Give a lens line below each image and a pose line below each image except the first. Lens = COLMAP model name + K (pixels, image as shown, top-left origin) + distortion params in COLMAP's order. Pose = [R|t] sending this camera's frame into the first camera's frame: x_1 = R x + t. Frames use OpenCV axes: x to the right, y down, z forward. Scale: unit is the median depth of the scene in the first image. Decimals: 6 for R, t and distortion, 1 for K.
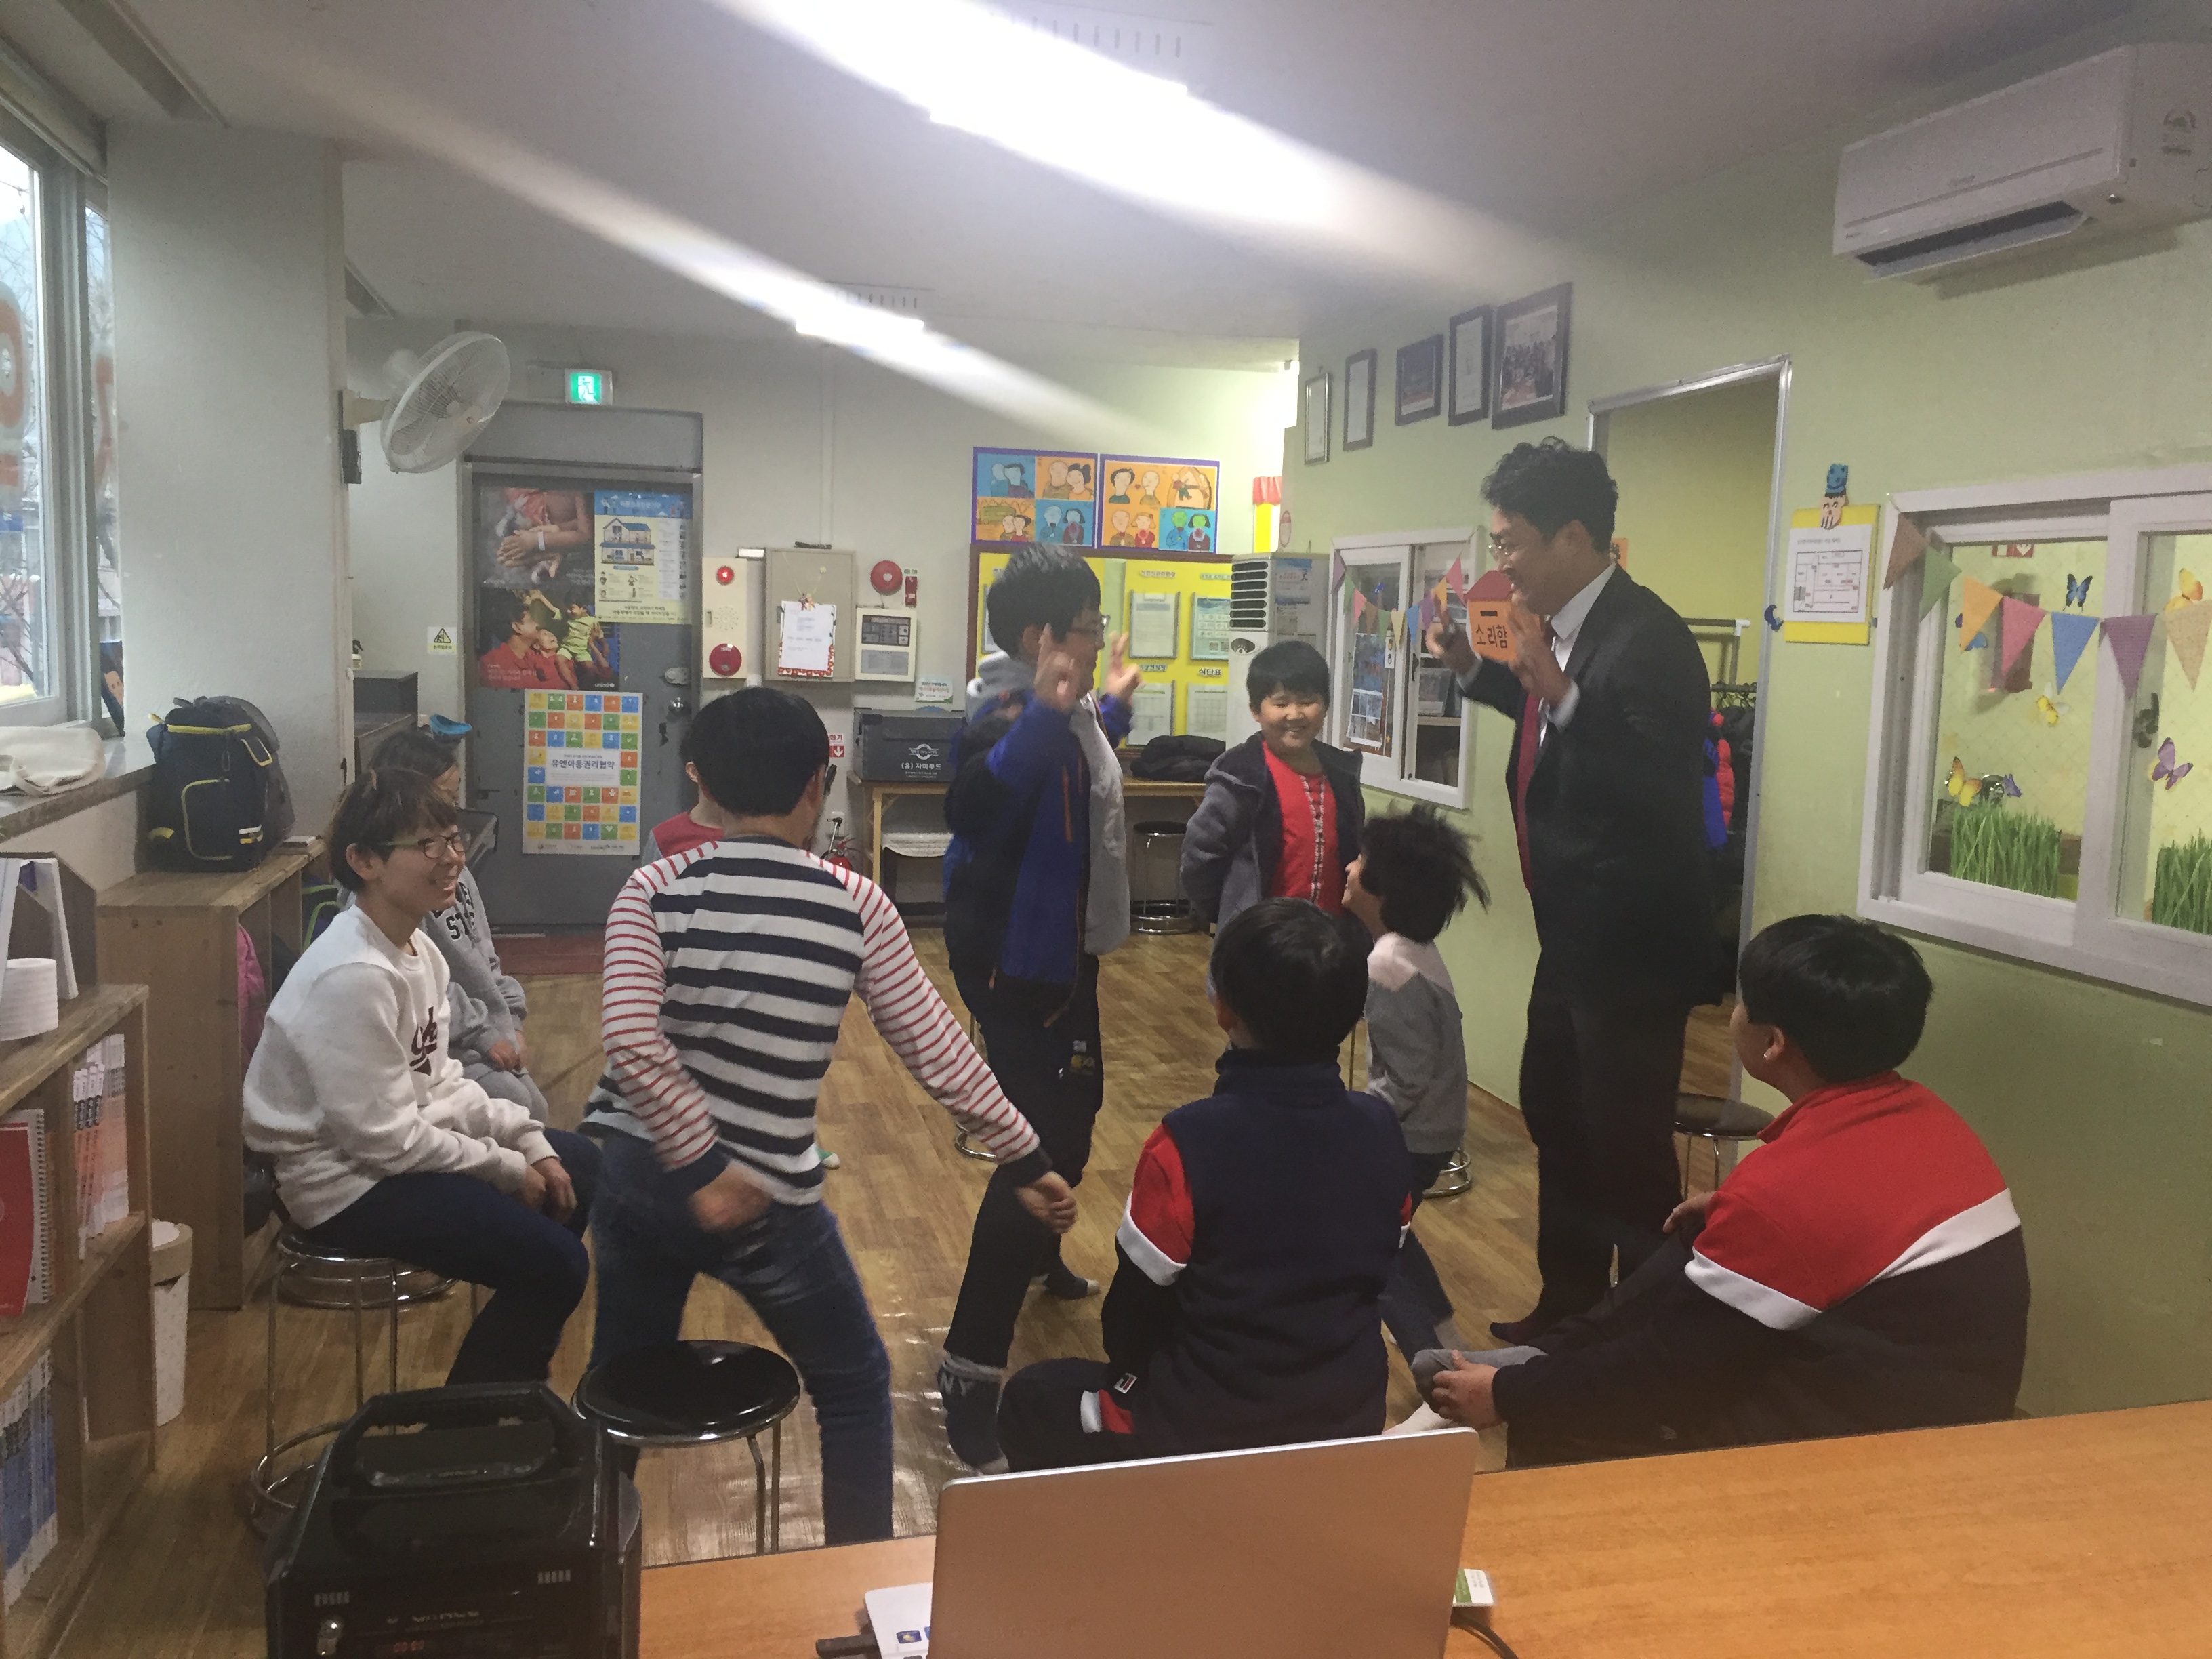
lens RADIAL K [[1872.8, 0, 1098.6], [0, 1872.8, 818.6], [0, 0, 1]] dist [0.073267, -0.091539]
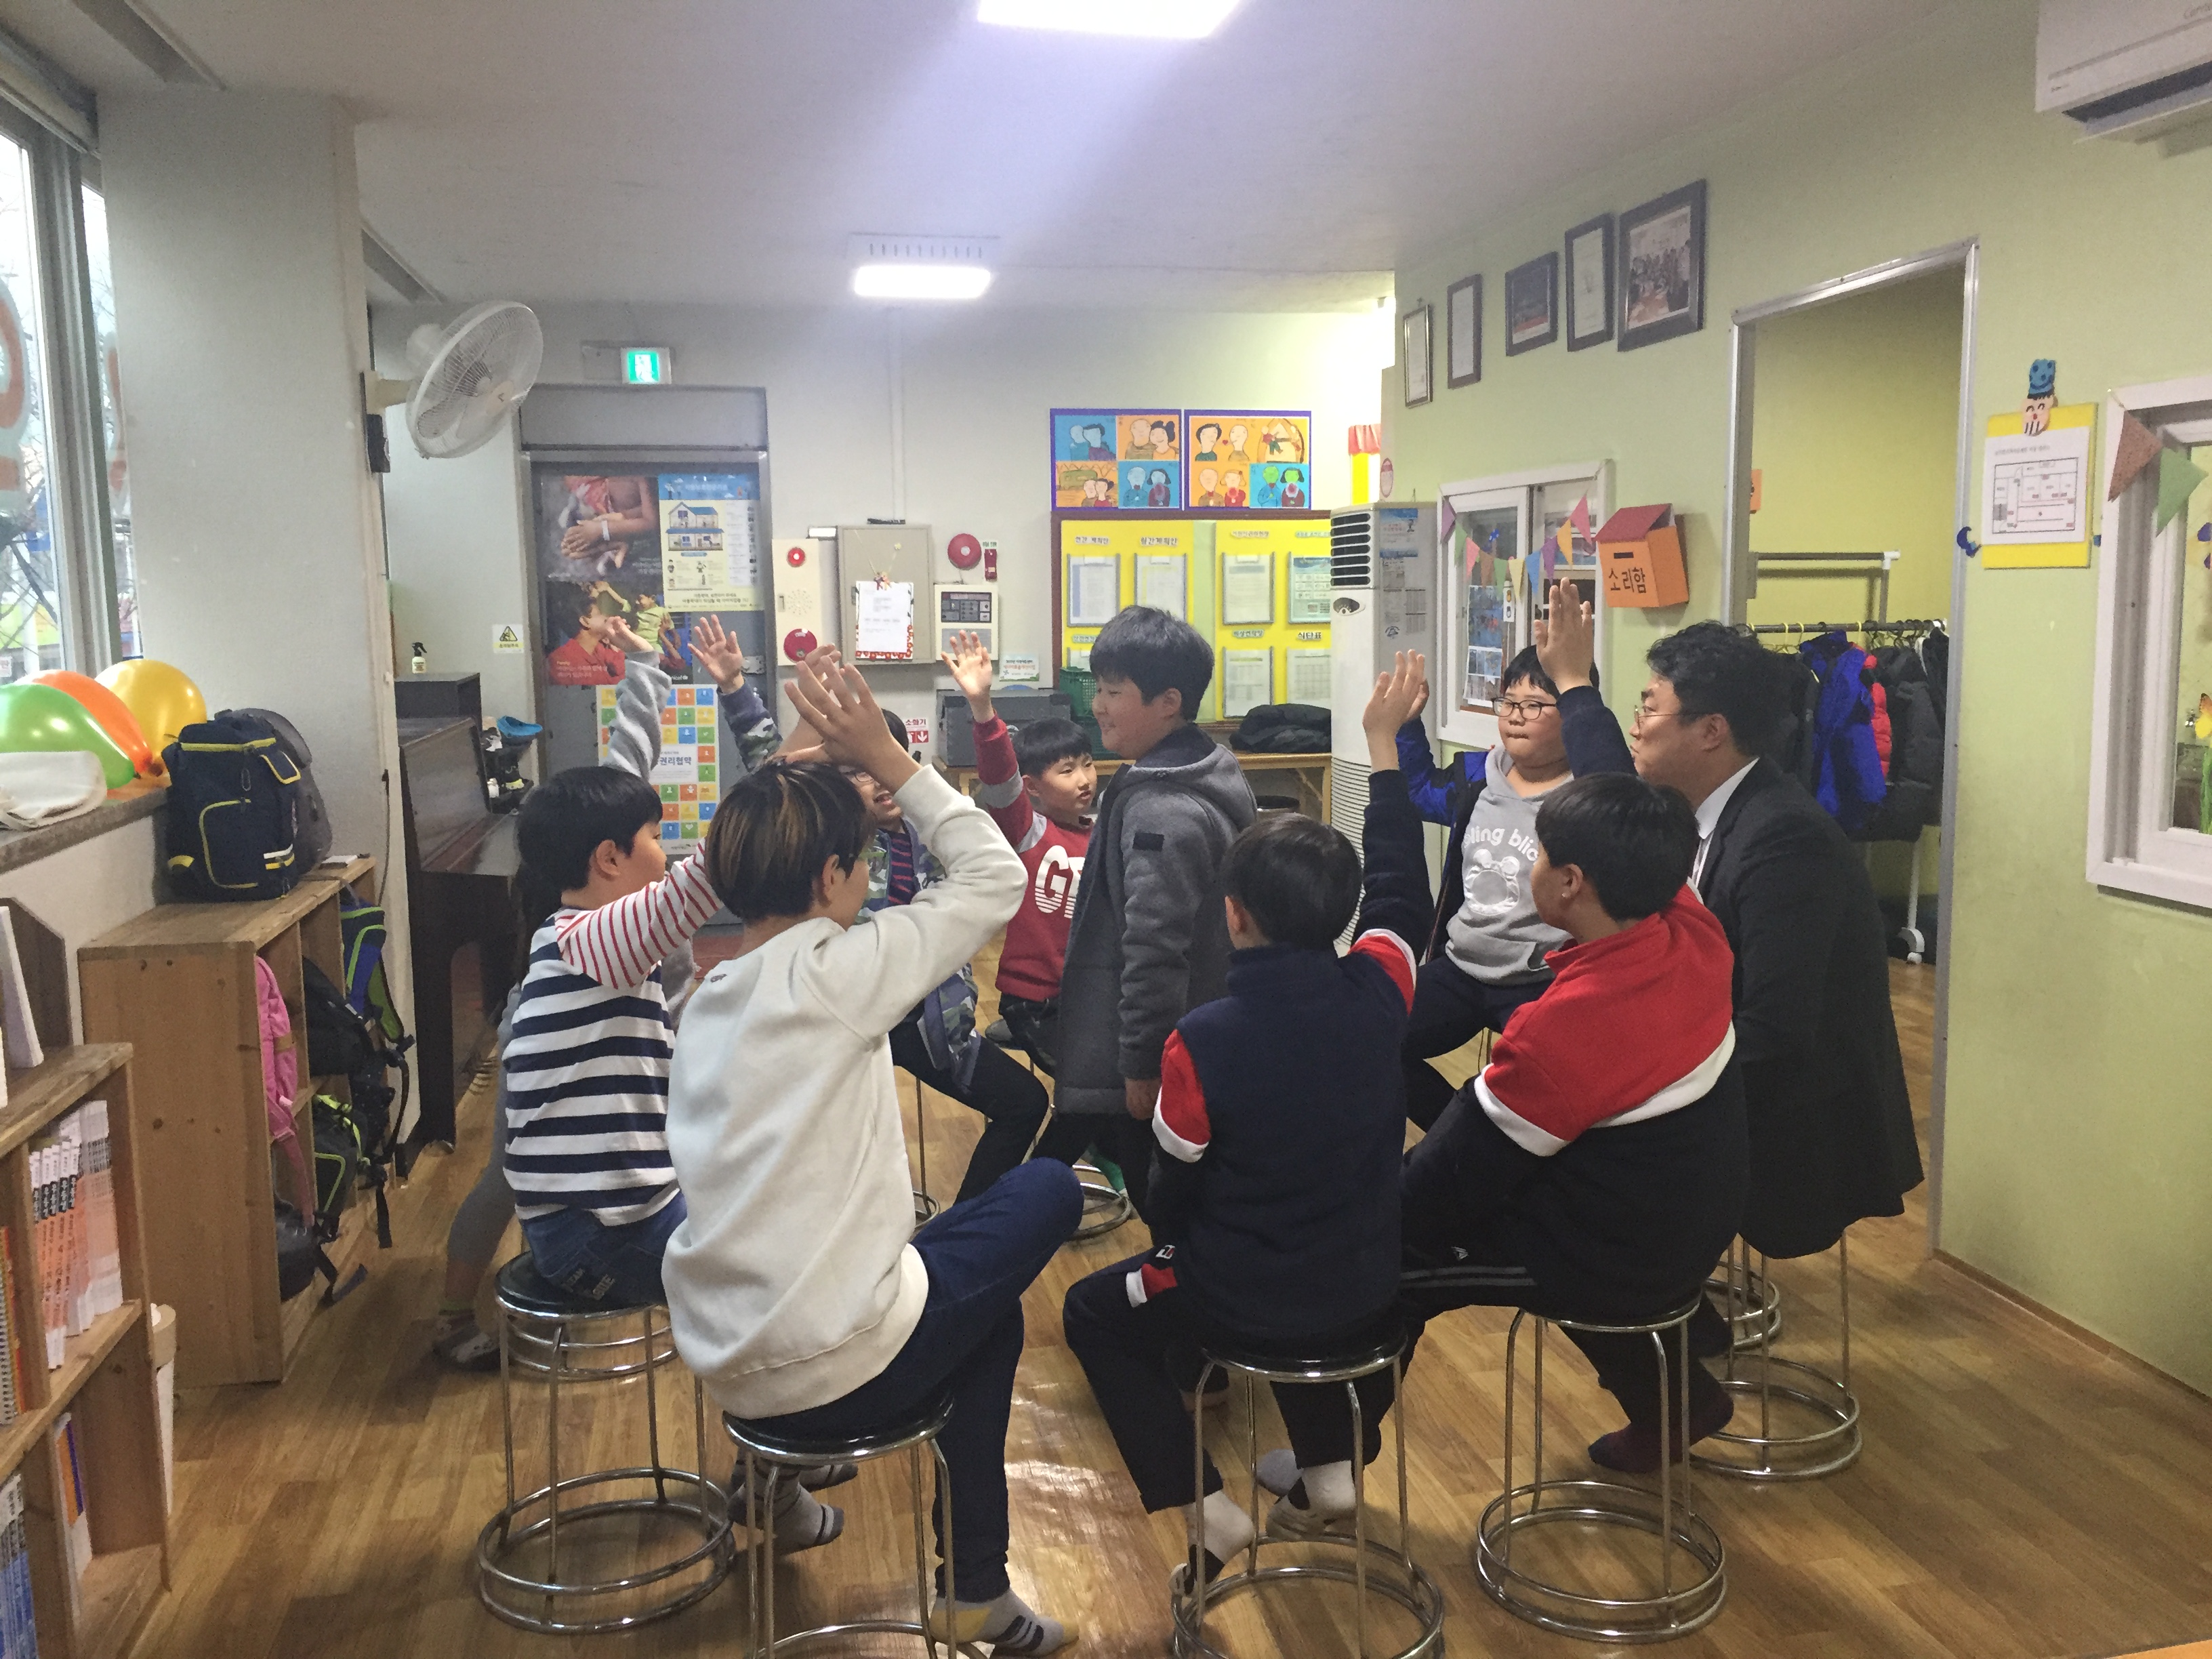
lens RADIAL K [[1872.8, 0, 1099.3], [0, 1872.8, 819.6], [0, 0, 1]] dist [0.073267, -0.091539]
pose [[0.997873, -0.039989, -0.051483, -0.001532], [0.040780, 0.999064, 0.014411, -0.004207], [0.050859, -0.016479, 0.998570, 0.060772]]
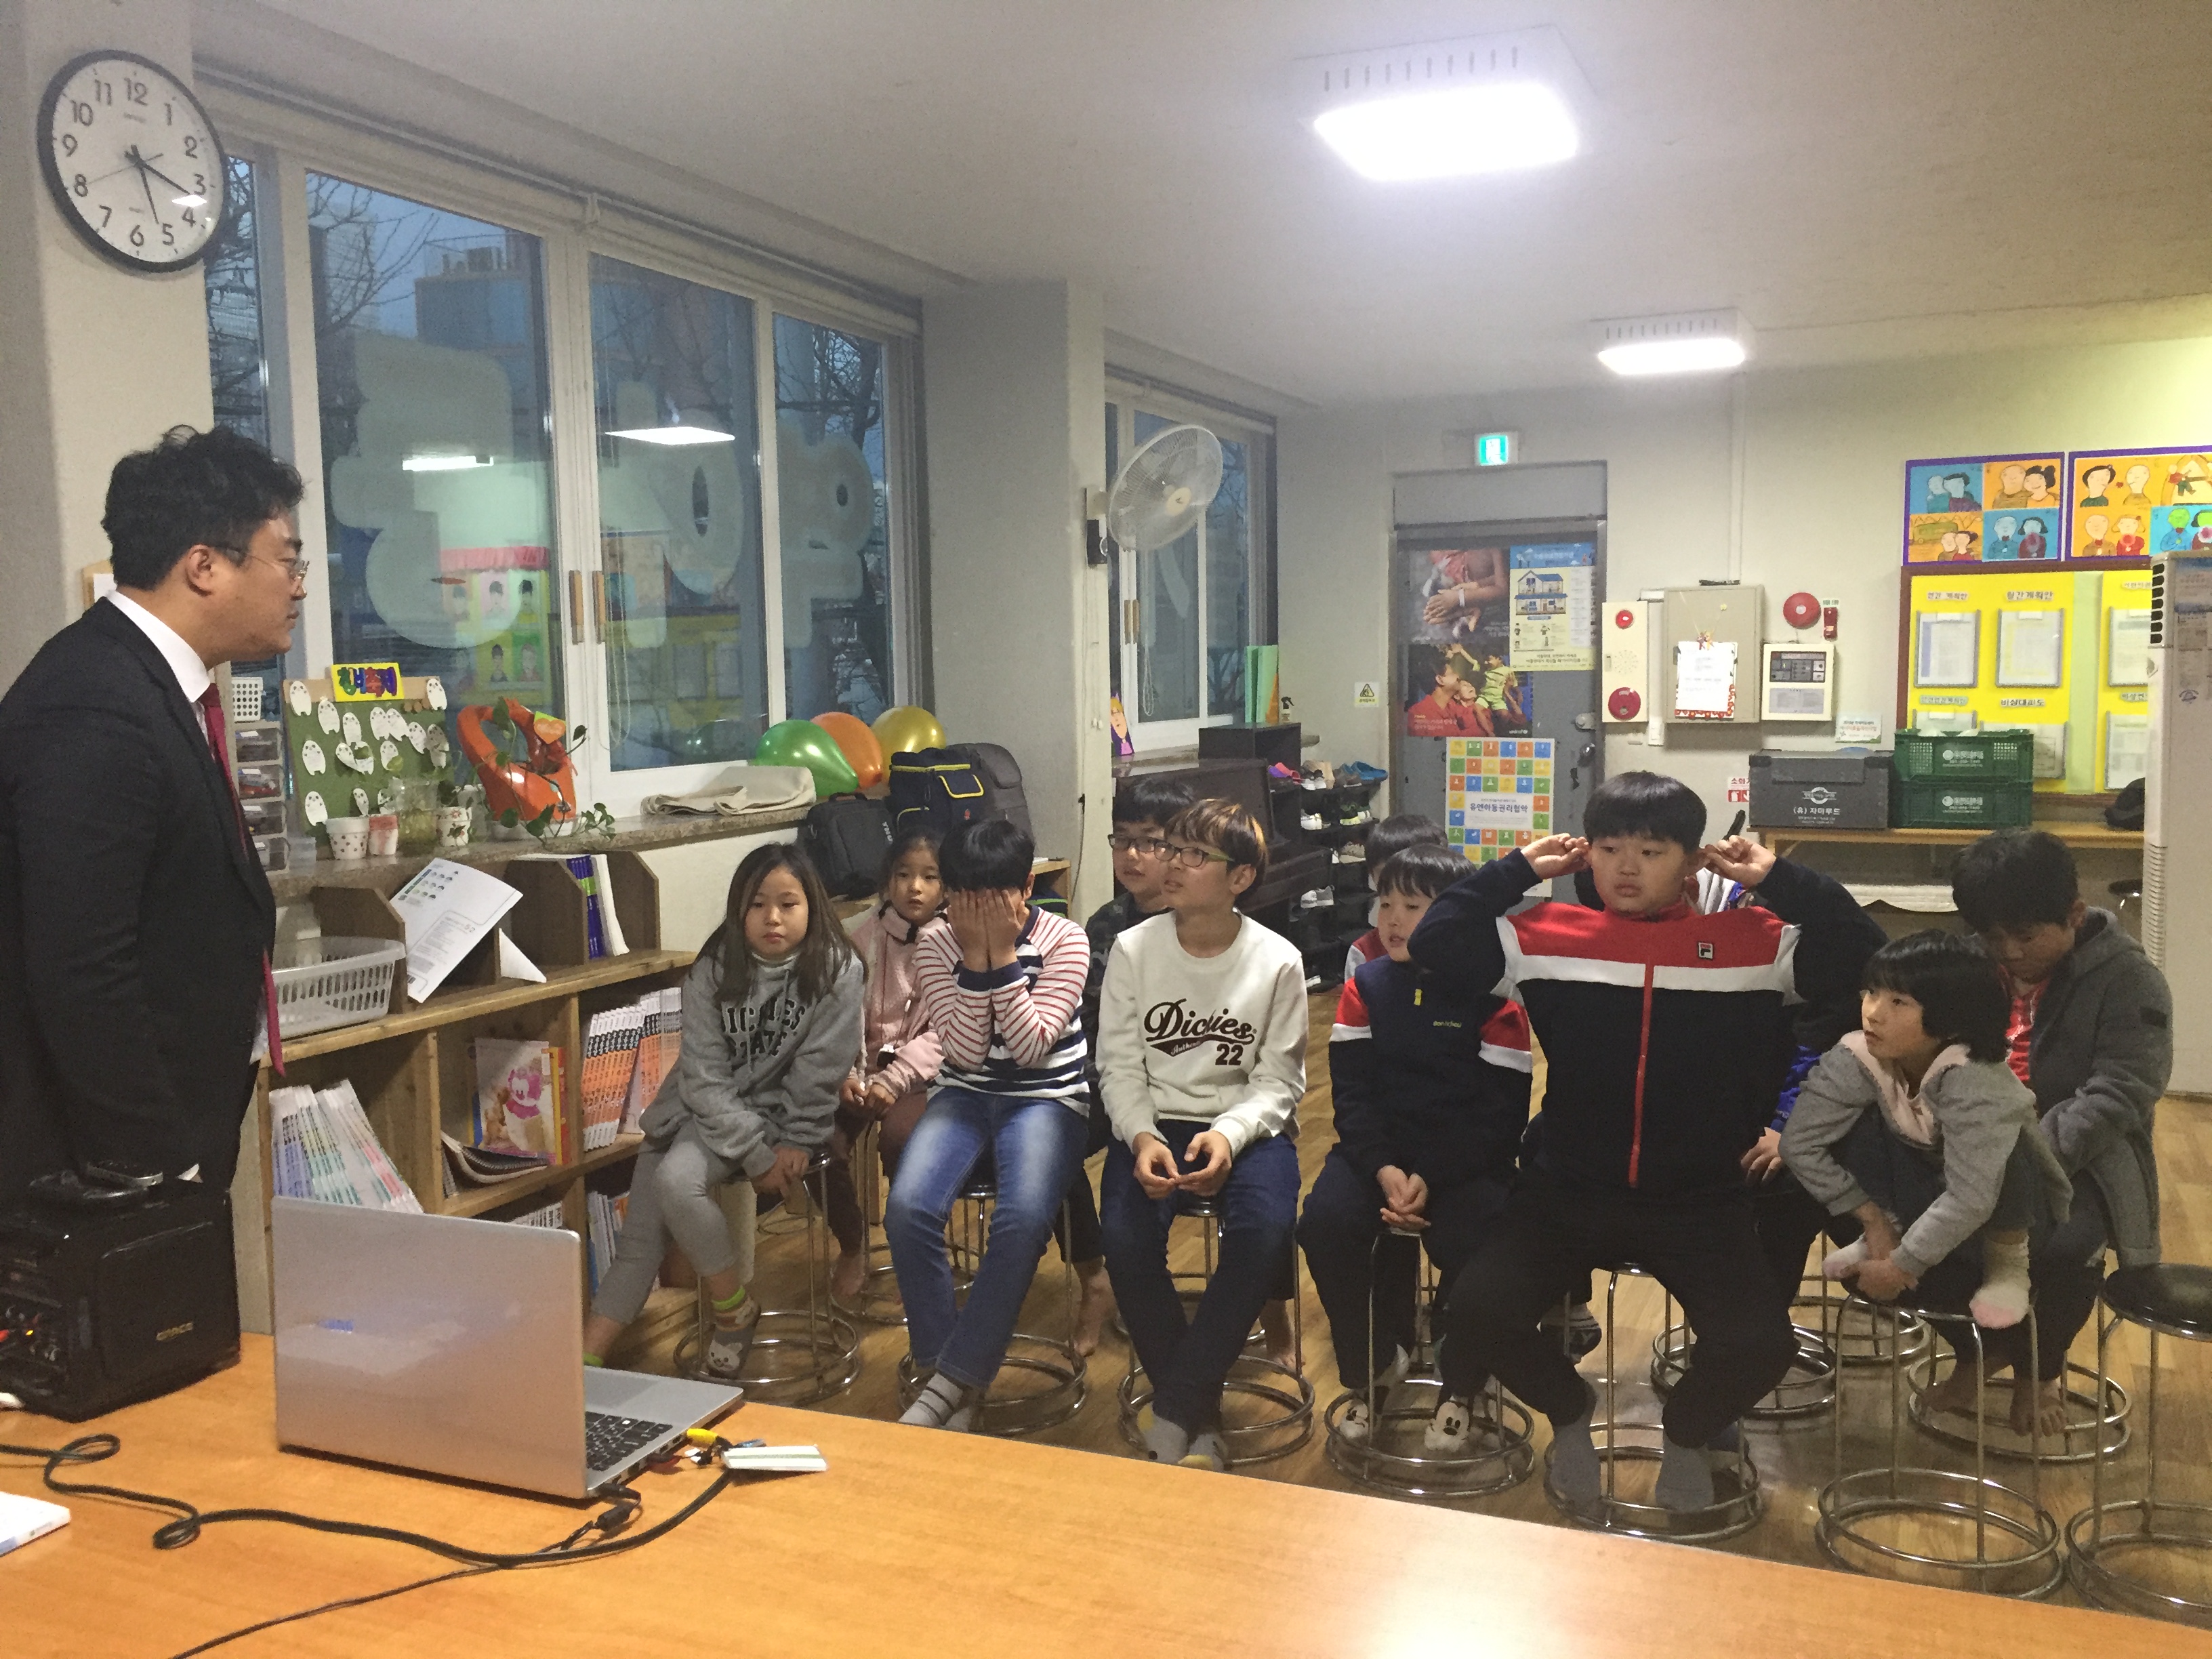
lens RADIAL K [[1872.8, 0, 1105.8], [0, 1872.8, 816.4], [0, 0, 1]] dist [0.073267, -0.091539]
pose [[0.789334, 0.007035, -0.613924, 0.225869], [-0.026148, 0.999412, -0.022166, 0.005291], [0.613407, 0.033549, 0.789054, 0.052146]]
